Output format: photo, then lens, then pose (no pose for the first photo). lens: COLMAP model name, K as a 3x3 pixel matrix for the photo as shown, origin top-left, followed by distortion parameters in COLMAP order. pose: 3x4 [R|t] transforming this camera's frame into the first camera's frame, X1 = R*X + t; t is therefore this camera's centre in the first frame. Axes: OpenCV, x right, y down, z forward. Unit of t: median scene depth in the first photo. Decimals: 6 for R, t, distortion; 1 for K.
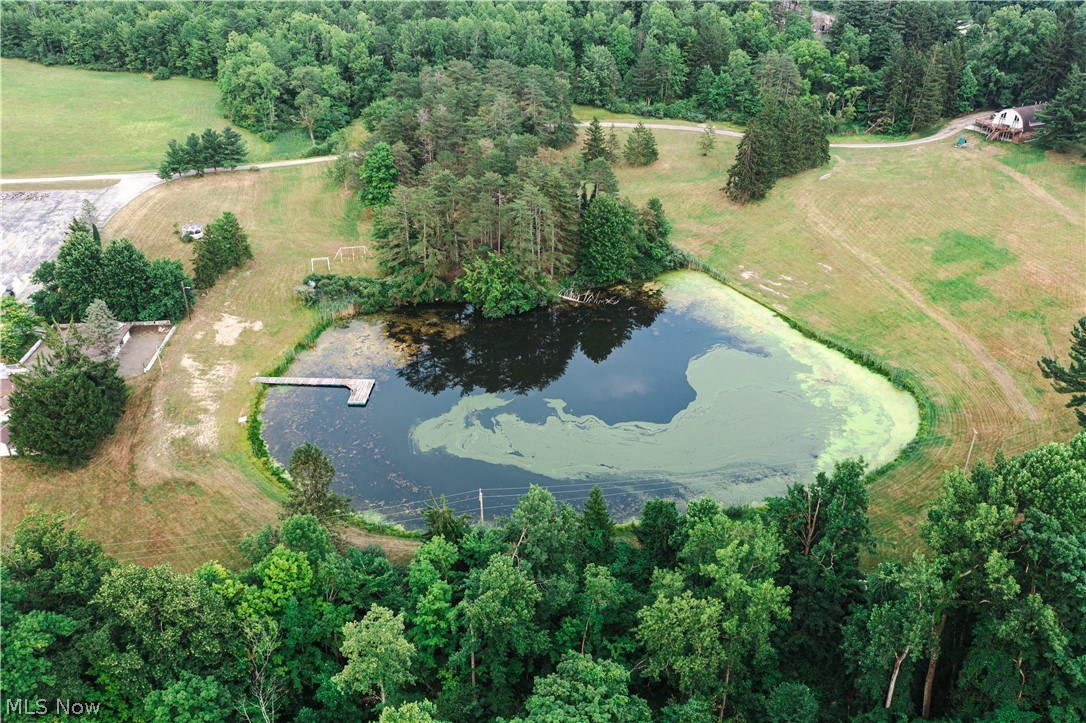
lens RADIAL K [[885.3, 0, 519.7], [0, 885.3, 357.7], [0, 0, 1]] dist [0.000937, 0.006079]
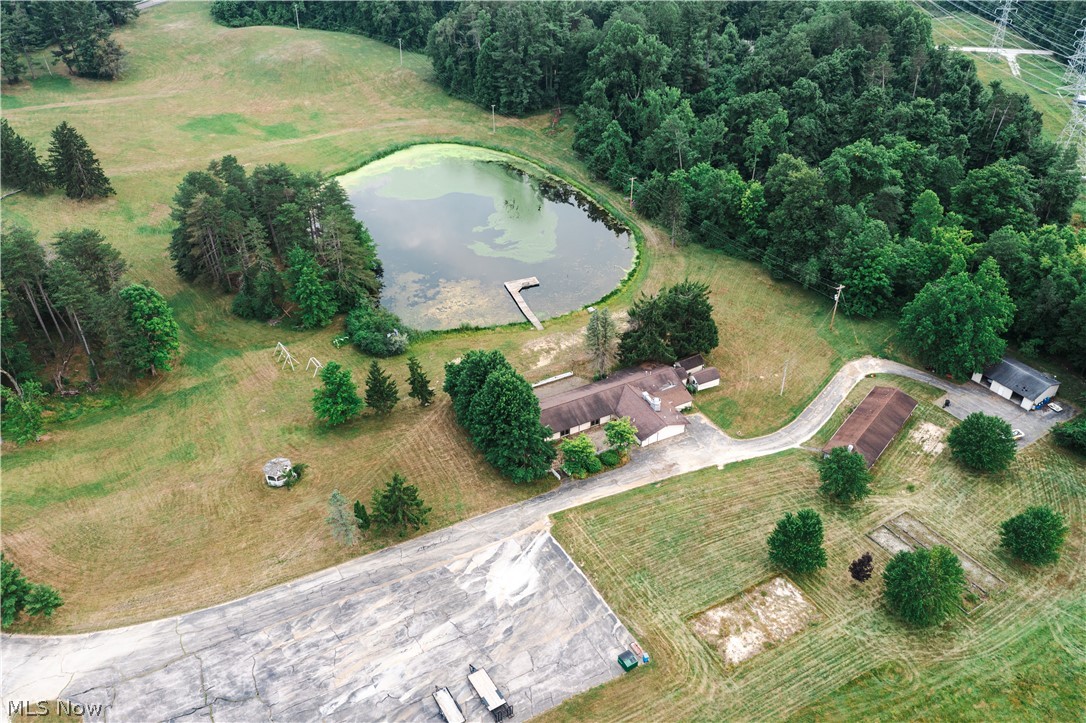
lens RADIAL K [[885.3, 0, 519.7], [0, 885.3, 357.7], [0, 0, 1]] dist [0.000937, 0.006079]
pose [[-0.364278, -0.524968, 0.769227, -1.070849], [0.441229, 0.630104, 0.638972, -0.634251], [-0.820133, 0.572169, 0.002098, 0.900904]]
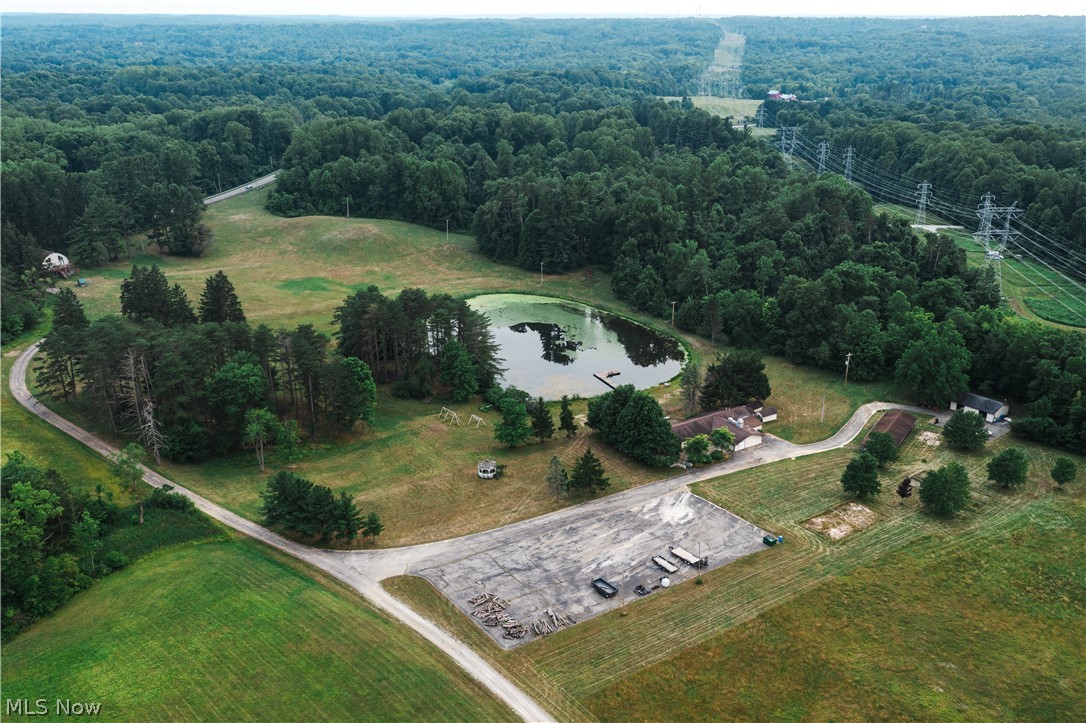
lens RADIAL K [[959.0, 0, 543.0], [0, 959.0, 361.5], [0, 0, 1]] dist [-0.007506, 0.006066]
pose [[-0.464050, -0.308727, 0.830268, -1.418137], [0.413264, 0.753588, 0.511193, -0.841267], [-0.783499, 0.580339, -0.222117, 1.276522]]
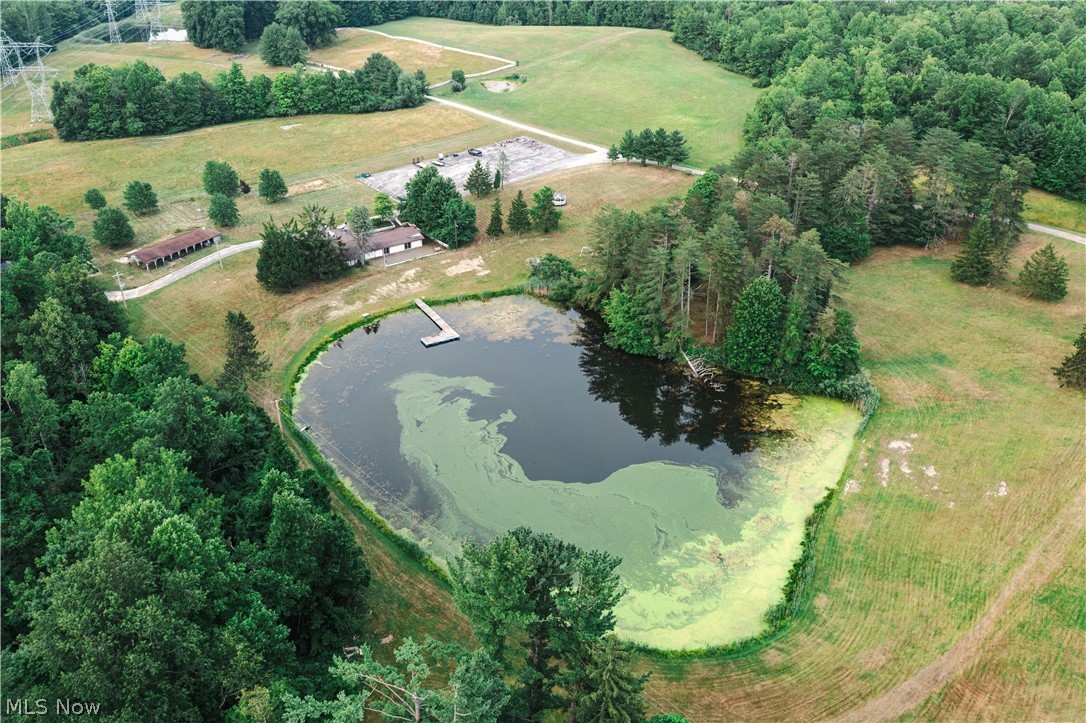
lens RADIAL K [[885.3, 0, 519.7], [0, 885.3, 357.7], [0, 0, 1]] dist [0.000937, 0.006079]
pose [[0.509785, 0.407625, -0.757602, 0.683742], [-0.413048, 0.888456, 0.200094, -0.190697], [0.754660, 0.210921, 0.621290, 0.284770]]
